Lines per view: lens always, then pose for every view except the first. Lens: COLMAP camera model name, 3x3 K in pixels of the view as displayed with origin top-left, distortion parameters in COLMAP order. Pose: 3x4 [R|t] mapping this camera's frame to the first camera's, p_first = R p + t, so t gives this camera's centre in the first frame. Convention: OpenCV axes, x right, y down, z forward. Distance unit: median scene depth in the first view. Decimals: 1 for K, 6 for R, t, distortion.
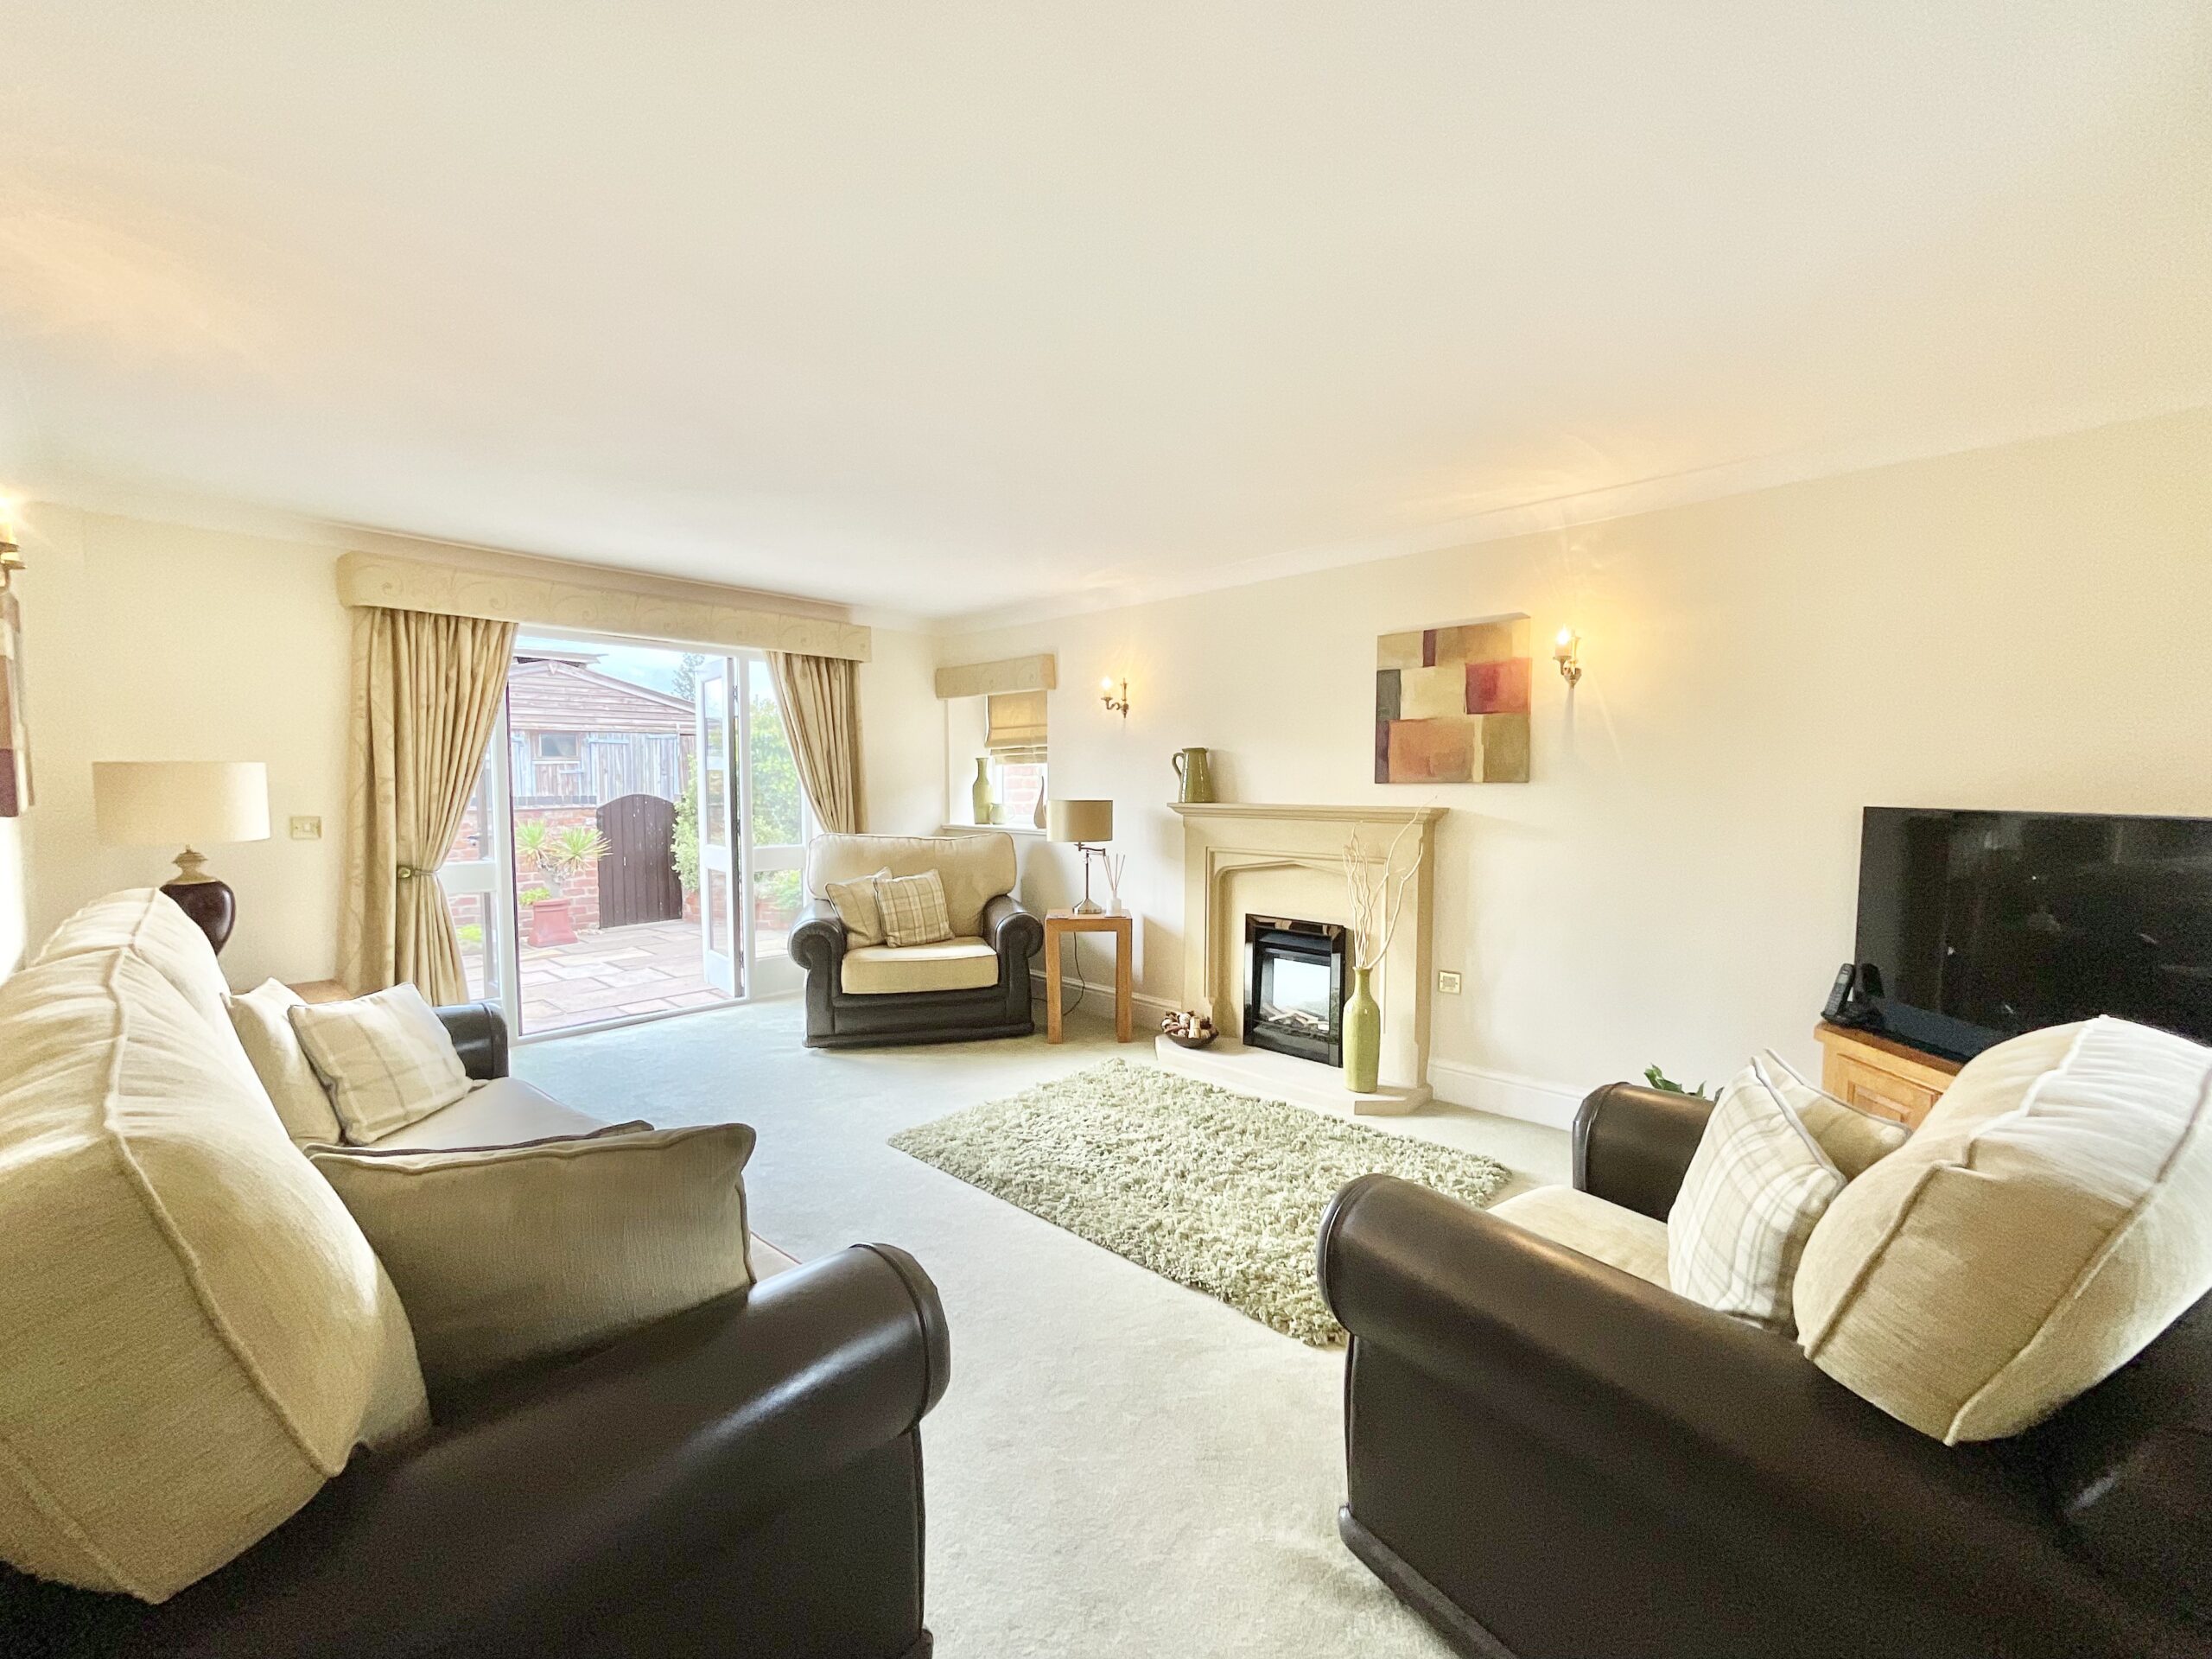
lens RADIAL K [[894.6, 0, 1106.4], [0, 894.6, 833.0], [0, 0, 1]] dist [0.001146, -0.000764]
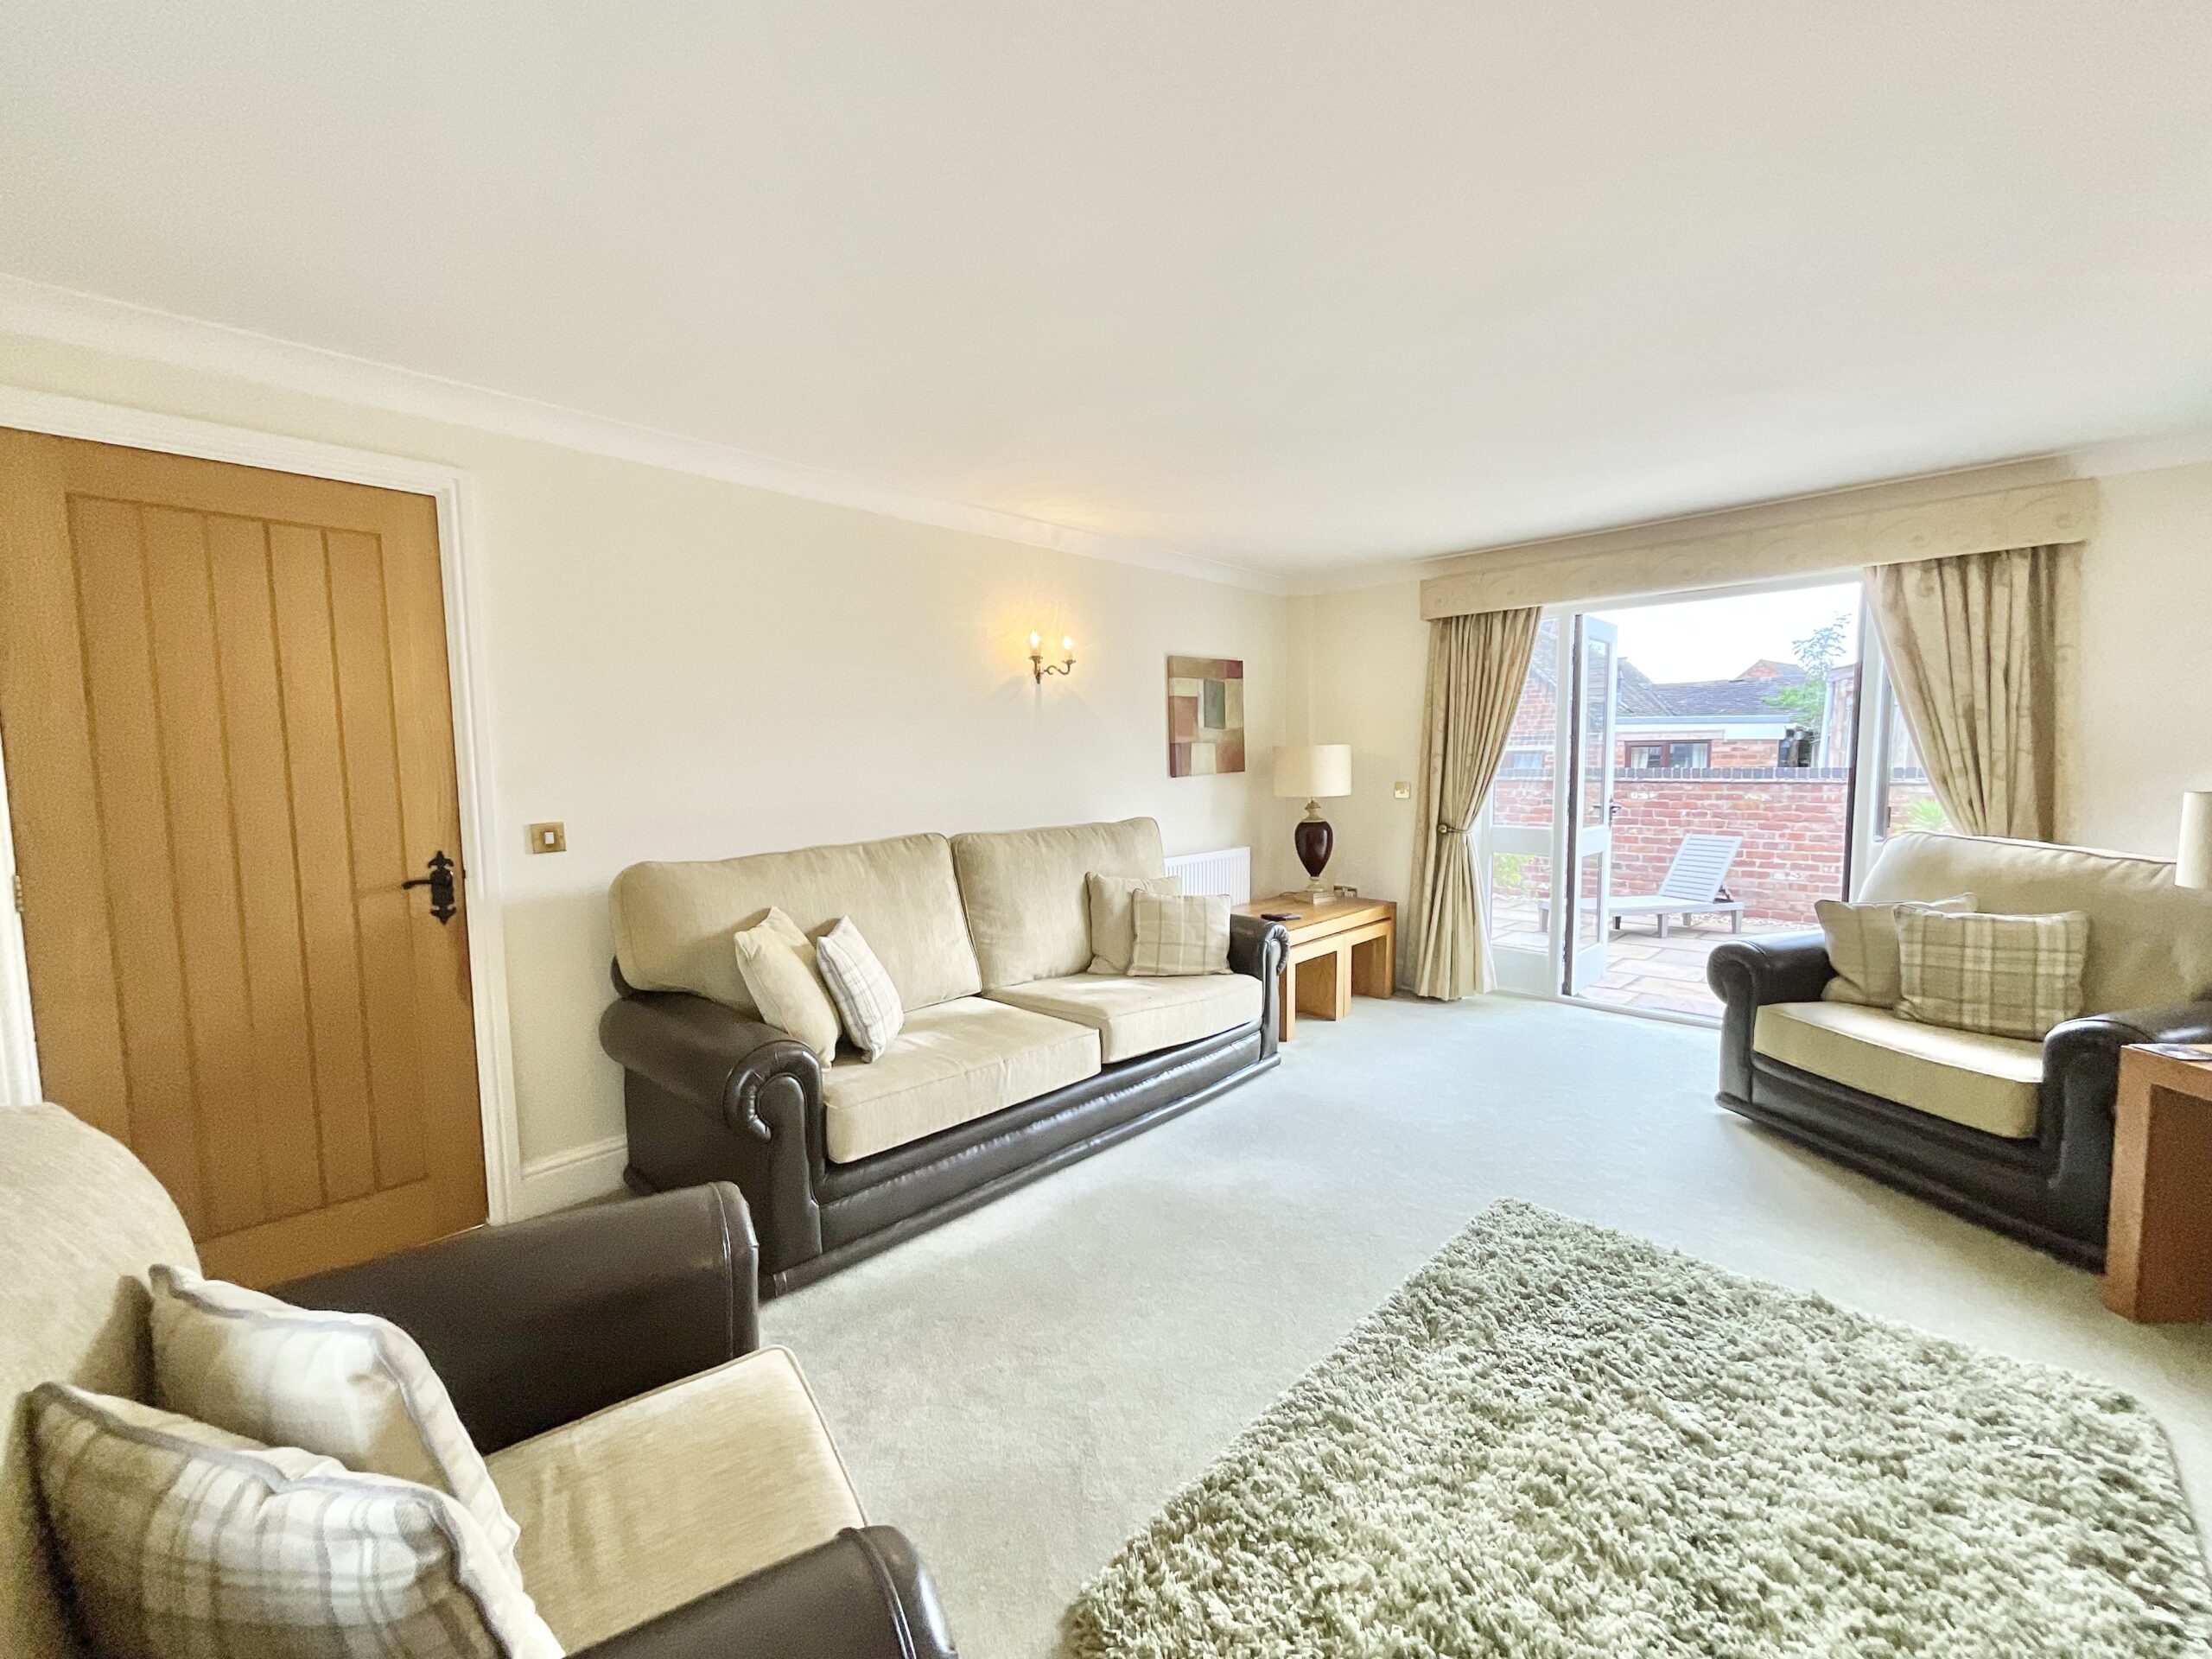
lens RADIAL K [[894.6, 0, 1106.4], [0, 894.6, 833.0], [0, 0, 1]] dist [0.001146, -0.000764]
pose [[-0.022715, 0.086596, -0.995985, 0.545089], [-0.046354, 0.995079, 0.087574, -0.042859], [0.998667, 0.048157, -0.018589, 0.638448]]
